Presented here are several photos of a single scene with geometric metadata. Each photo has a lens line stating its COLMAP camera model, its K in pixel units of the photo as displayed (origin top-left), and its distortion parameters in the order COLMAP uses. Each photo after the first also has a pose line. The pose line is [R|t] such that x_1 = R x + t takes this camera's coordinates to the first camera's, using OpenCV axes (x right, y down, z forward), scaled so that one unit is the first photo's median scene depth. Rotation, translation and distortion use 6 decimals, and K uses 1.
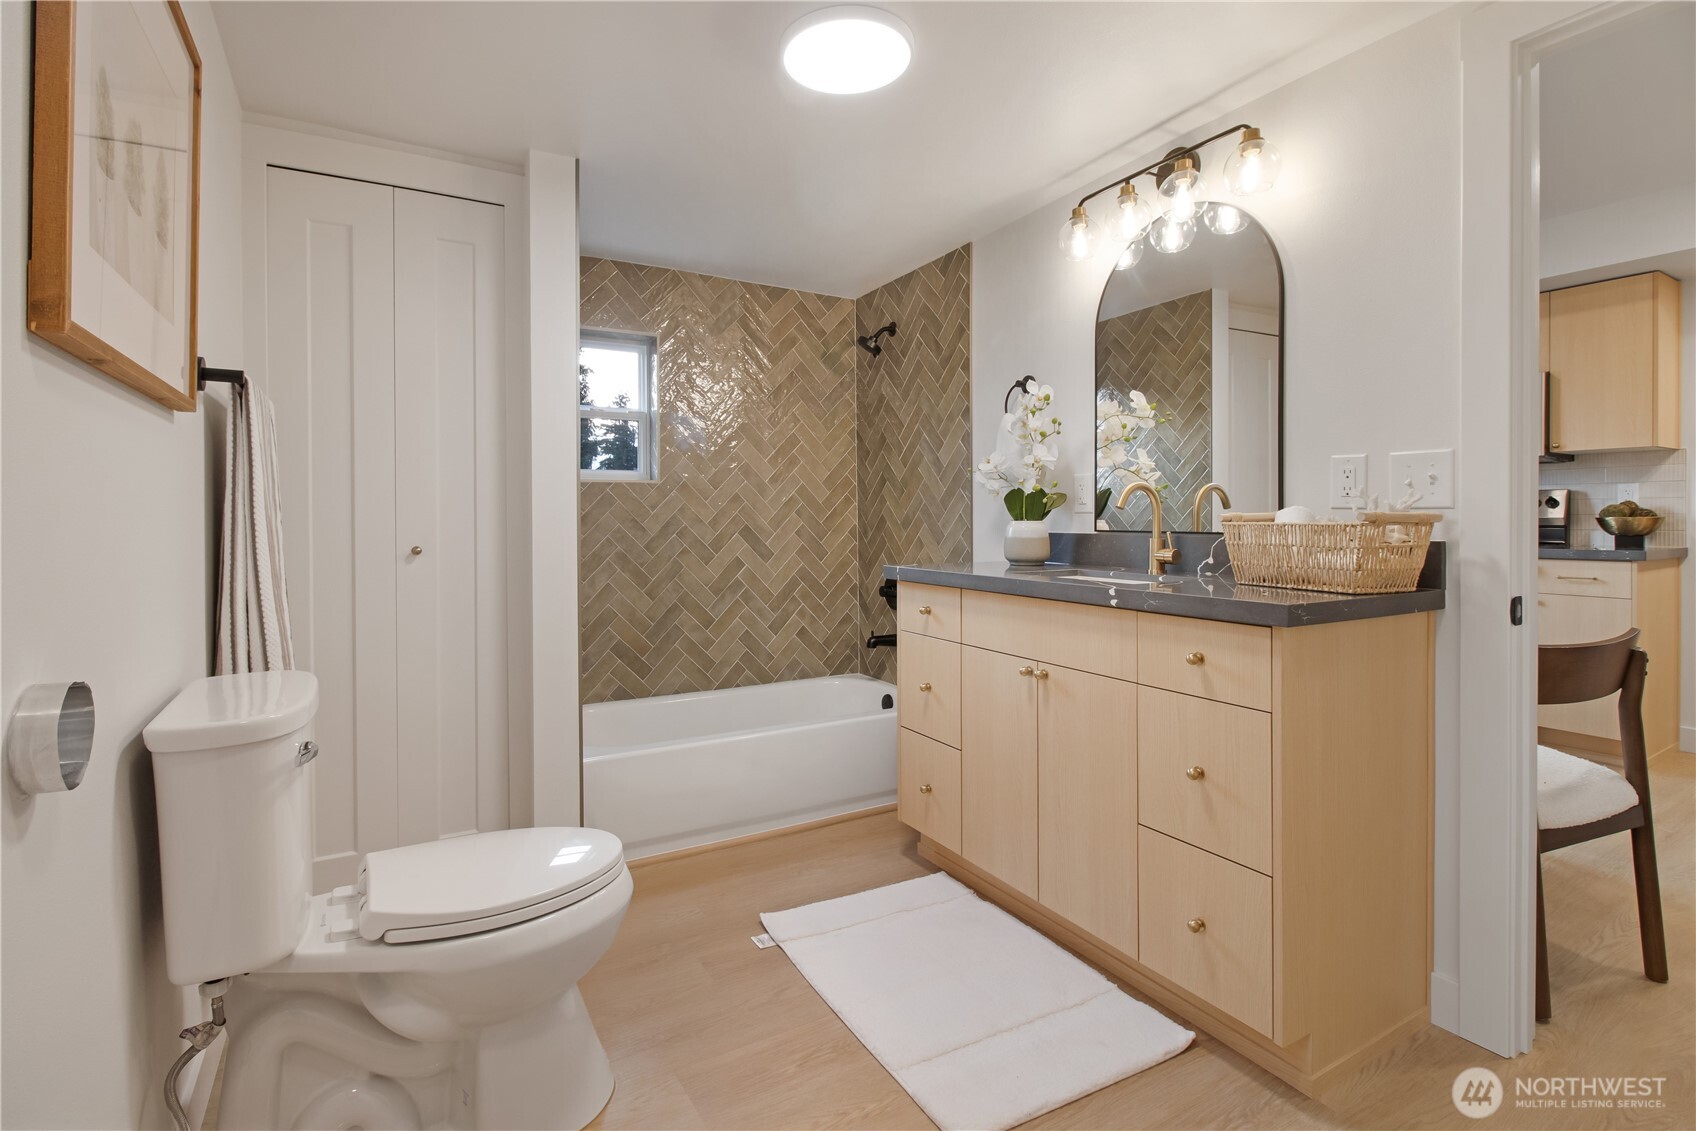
lens RADIAL K [[781.5, 0, 846.4], [0, 781.5, 529.4], [0, 0, 1]] dist [-0.000751, -0.014572]
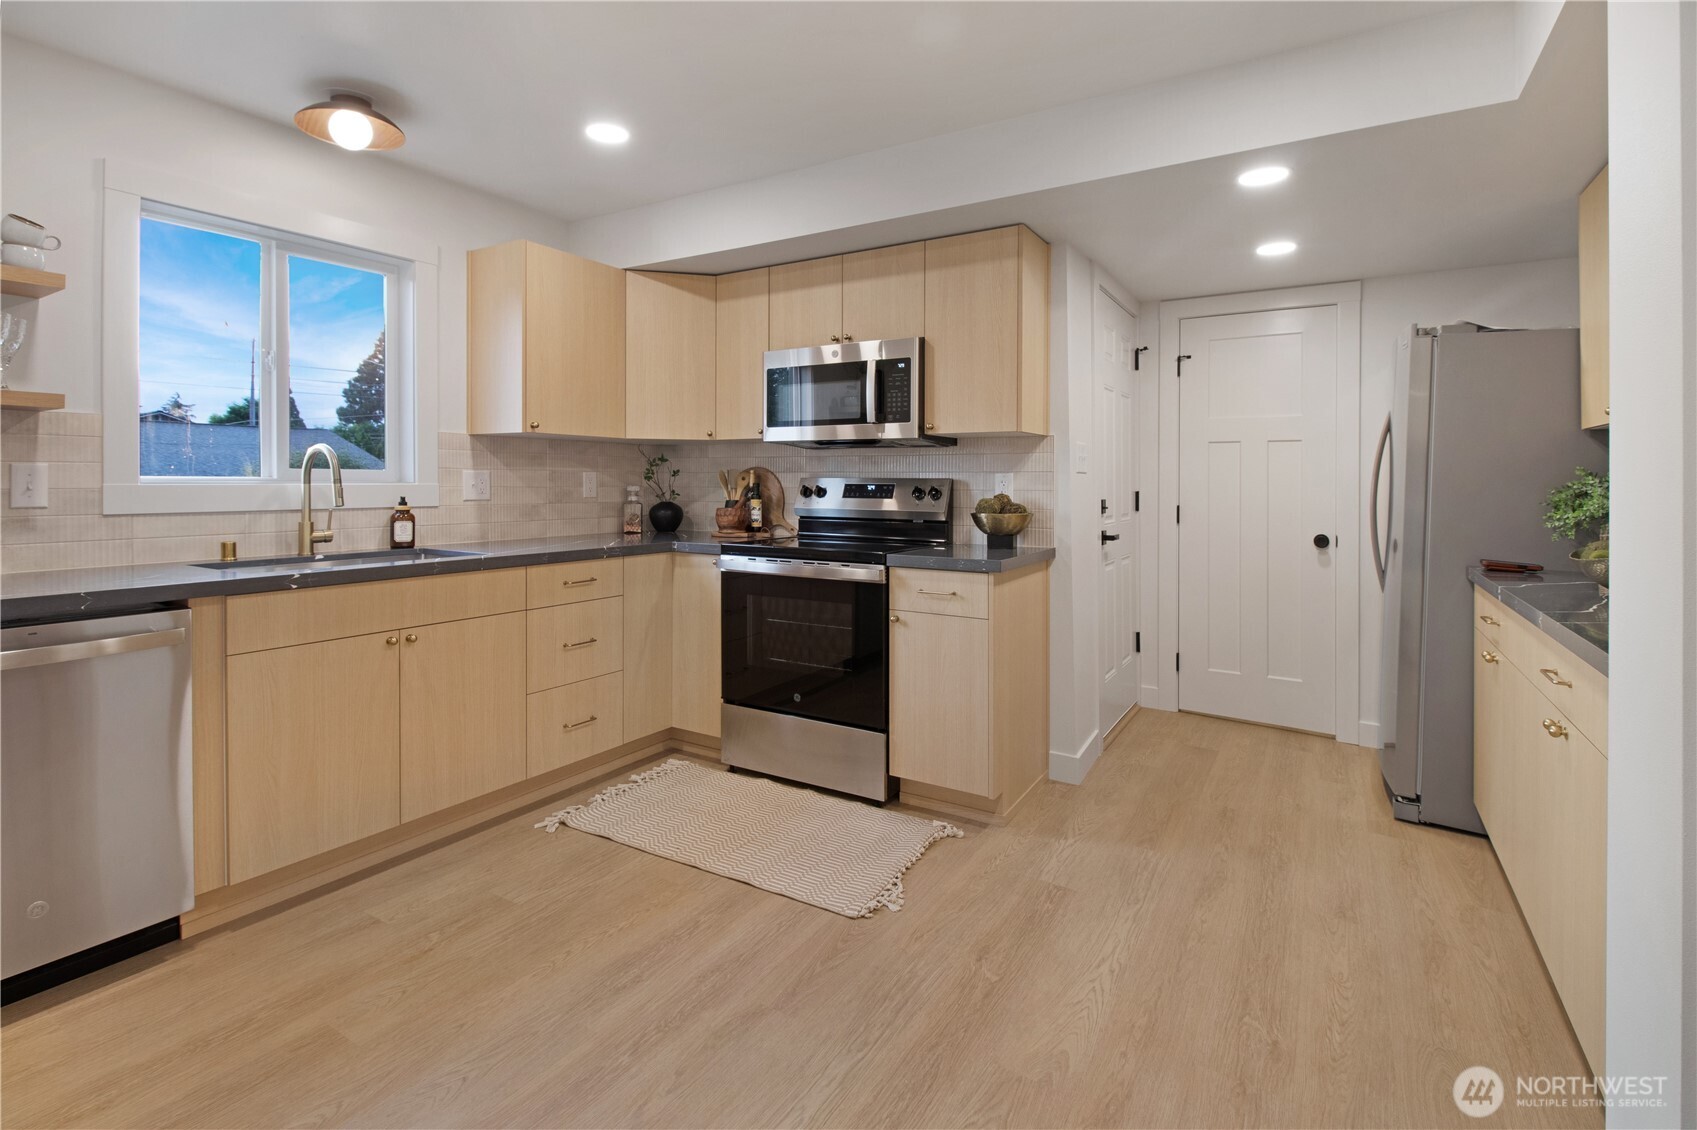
lens RADIAL K [[792.3, 0, 845.0], [0, 792.3, 477.6], [0, 0, 1]] dist [-0.000478, -0.013605]
pose [[0.881949, 0.012595, 0.471176, 0.446000], [-0.007481, 0.999891, -0.012725, -0.043204], [-0.471285, 0.007698, 0.881947, 0.299350]]
